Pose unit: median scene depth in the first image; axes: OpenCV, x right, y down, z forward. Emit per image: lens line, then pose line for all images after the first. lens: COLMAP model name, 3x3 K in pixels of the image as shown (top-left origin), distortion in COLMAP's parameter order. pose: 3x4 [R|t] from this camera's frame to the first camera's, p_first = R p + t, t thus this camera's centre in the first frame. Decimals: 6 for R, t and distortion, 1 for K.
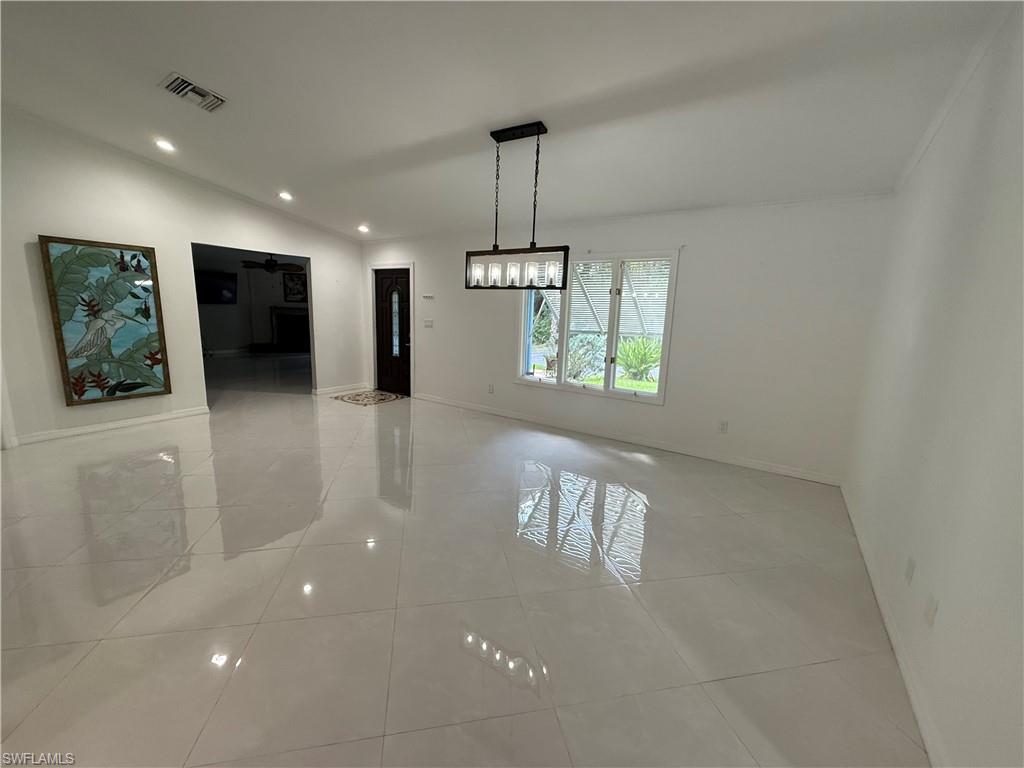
lens RADIAL K [[408.1, 0, 514.3], [0, 408.1, 382.4], [0, 0, 1]] dist [0.001355, -0.000602]
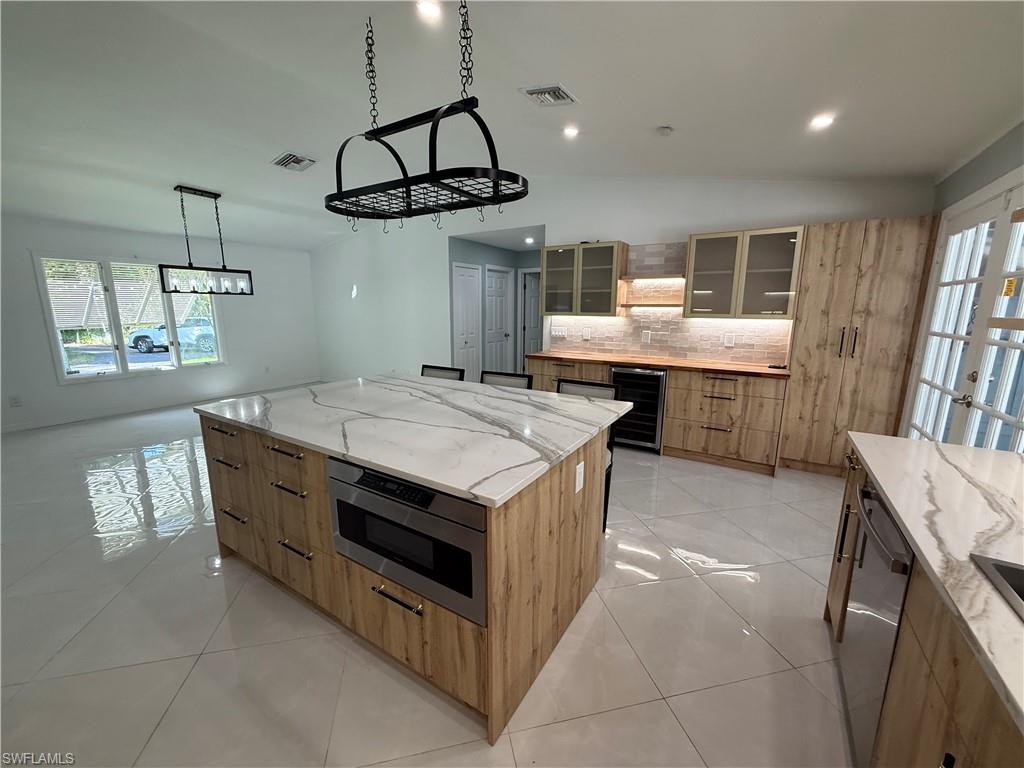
lens RADIAL K [[408.1, 0, 503.8], [0, 408.1, 384.1], [0, 0, 1]] dist [0.001355, -0.000602]
pose [[-0.018231, -0.221982, 0.974880, -1.151694], [0.173670, 0.959517, 0.221732, -0.041348], [-0.984635, 0.173350, 0.021059, -0.026024]]
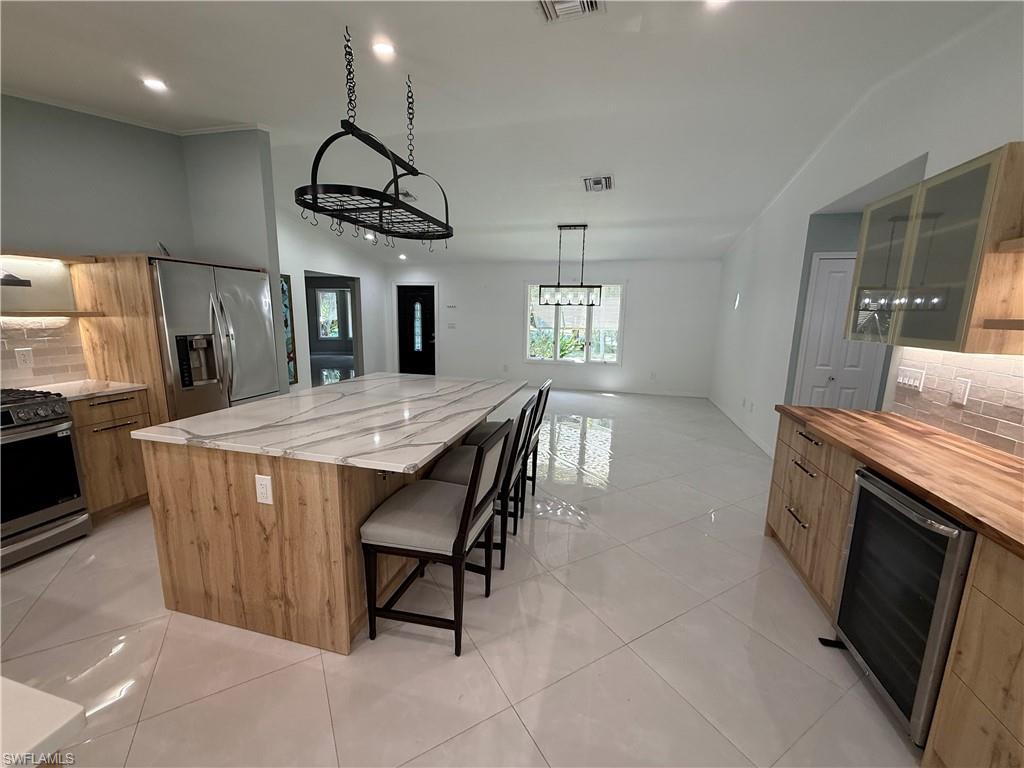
lens RADIAL K [[408.1, 0, 505.2], [0, 408.1, 382.1], [0, 0, 1]] dist [0.001355, -0.000602]
pose [[0.948324, -0.071506, 0.309140, -0.664926], [0.071202, 0.997386, 0.012280, 0.061577], [-0.309210, 0.010366, 0.950937, -0.526388]]
